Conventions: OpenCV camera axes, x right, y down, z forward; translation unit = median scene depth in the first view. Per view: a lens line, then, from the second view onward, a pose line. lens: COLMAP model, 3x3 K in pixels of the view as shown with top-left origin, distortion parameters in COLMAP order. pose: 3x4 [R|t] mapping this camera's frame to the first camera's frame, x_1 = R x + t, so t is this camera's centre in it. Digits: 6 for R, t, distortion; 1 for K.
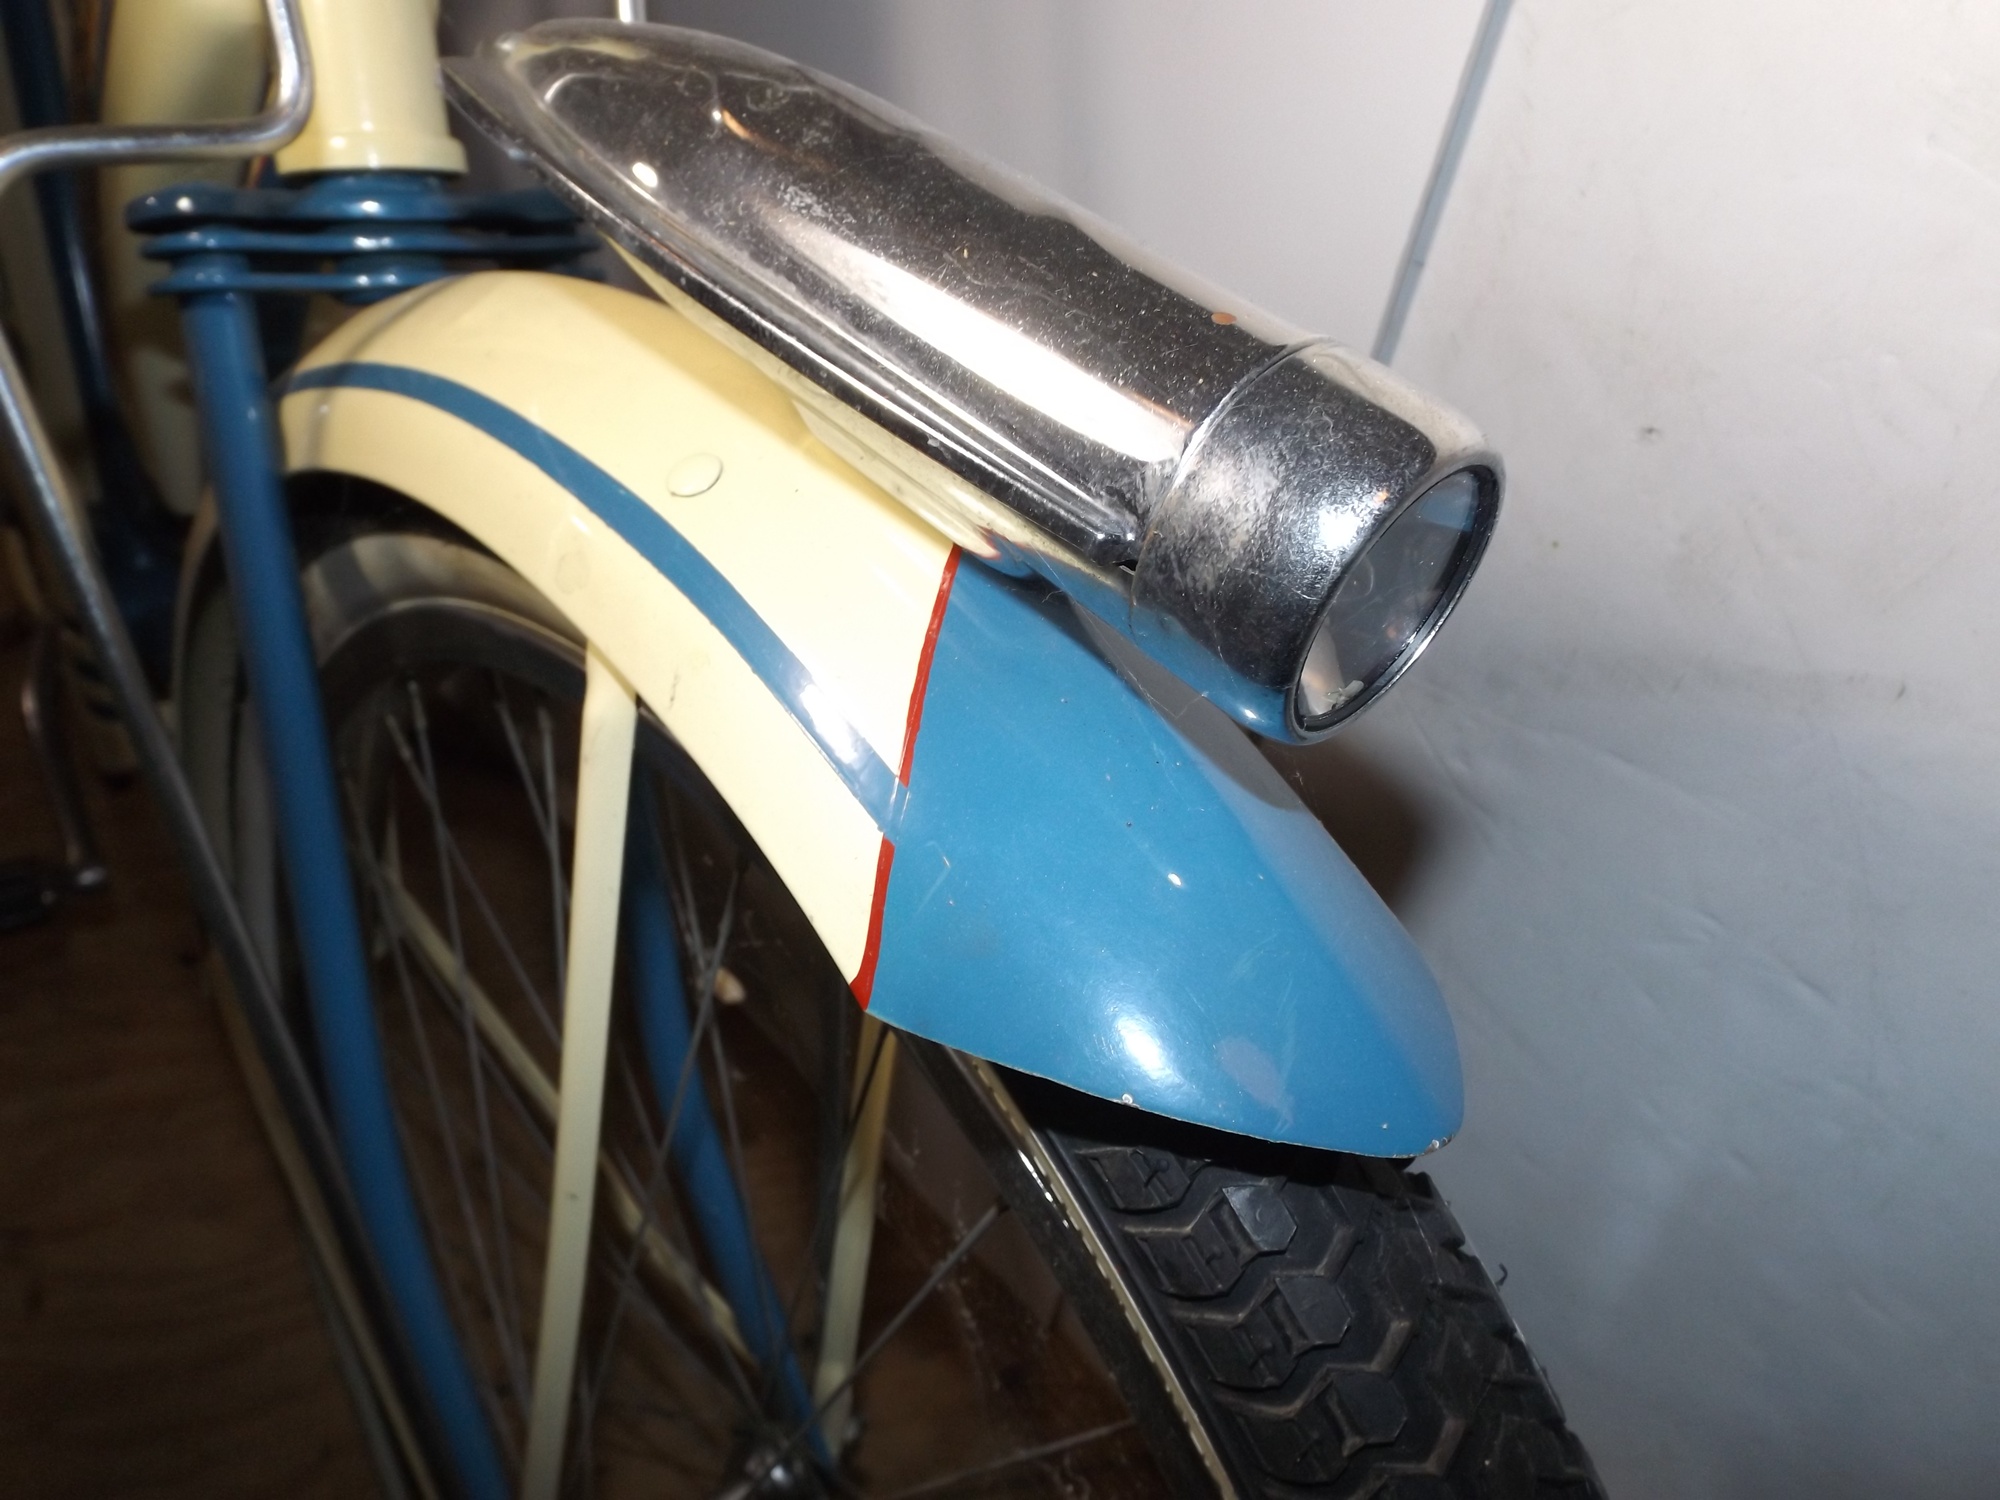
lens RADIAL K [[1486.0, 0, 1000.0], [0, 1486.0, 750.0], [0, 0, 1]] dist [0.000373, -0.004648]
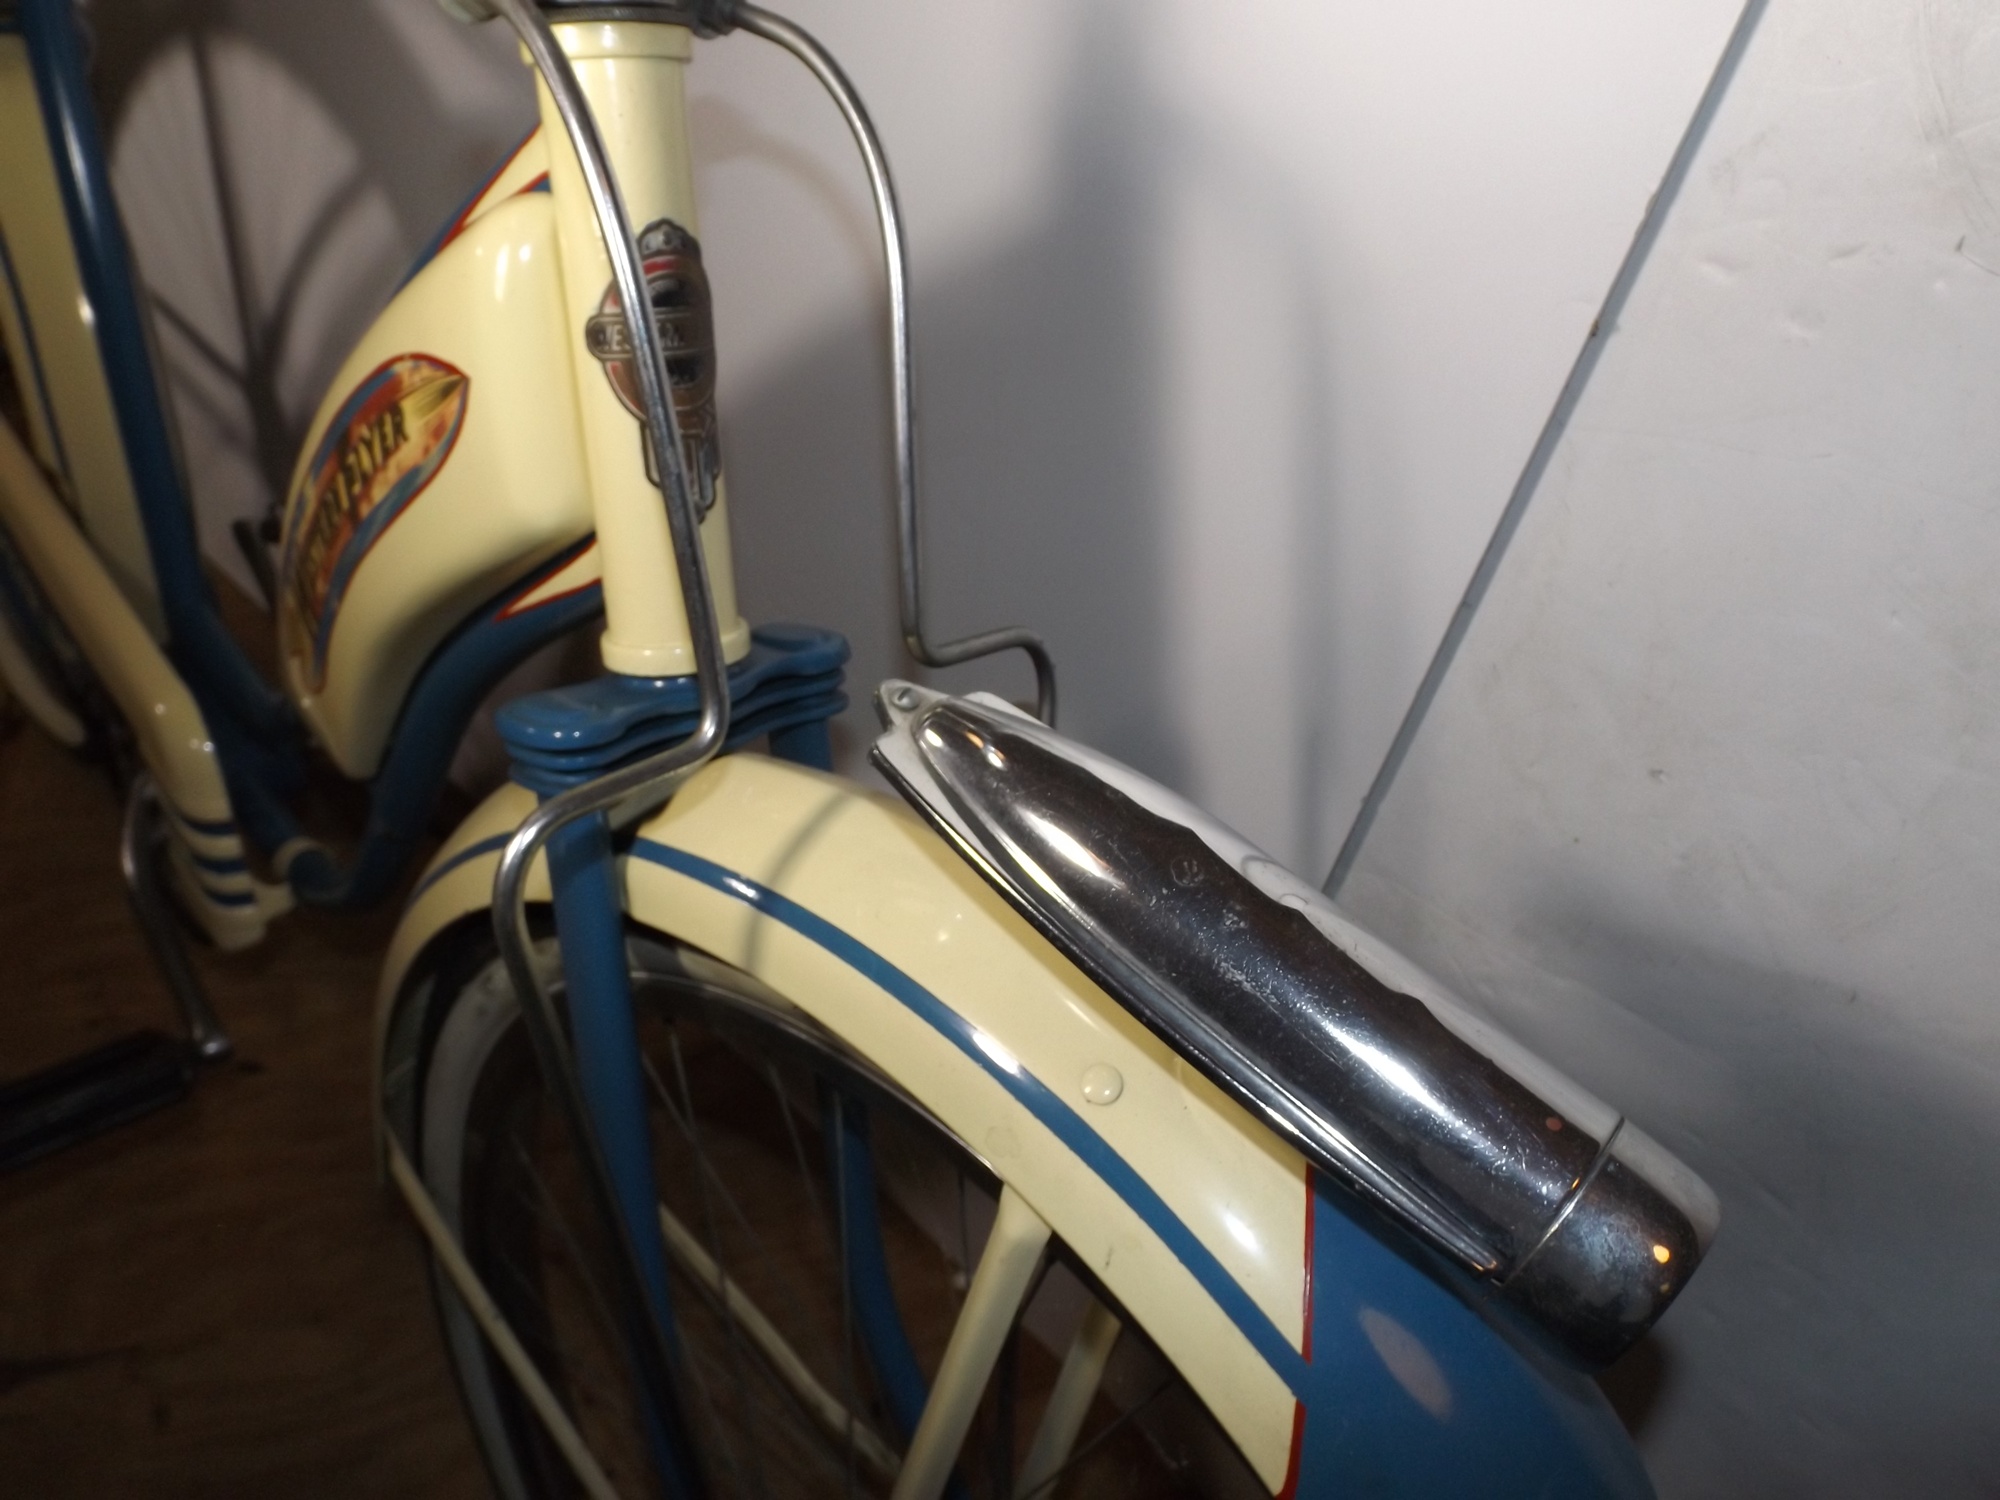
lens RADIAL K [[1486.0, 0, 1000.0], [0, 1486.0, 750.0], [0, 0, 1]] dist [0.000373, -0.004648]
pose [[0.995897, -0.023788, 0.087309, -0.232630], [0.018374, 0.997889, 0.062296, -0.329677], [-0.088606, -0.060437, 0.994232, -0.203107]]
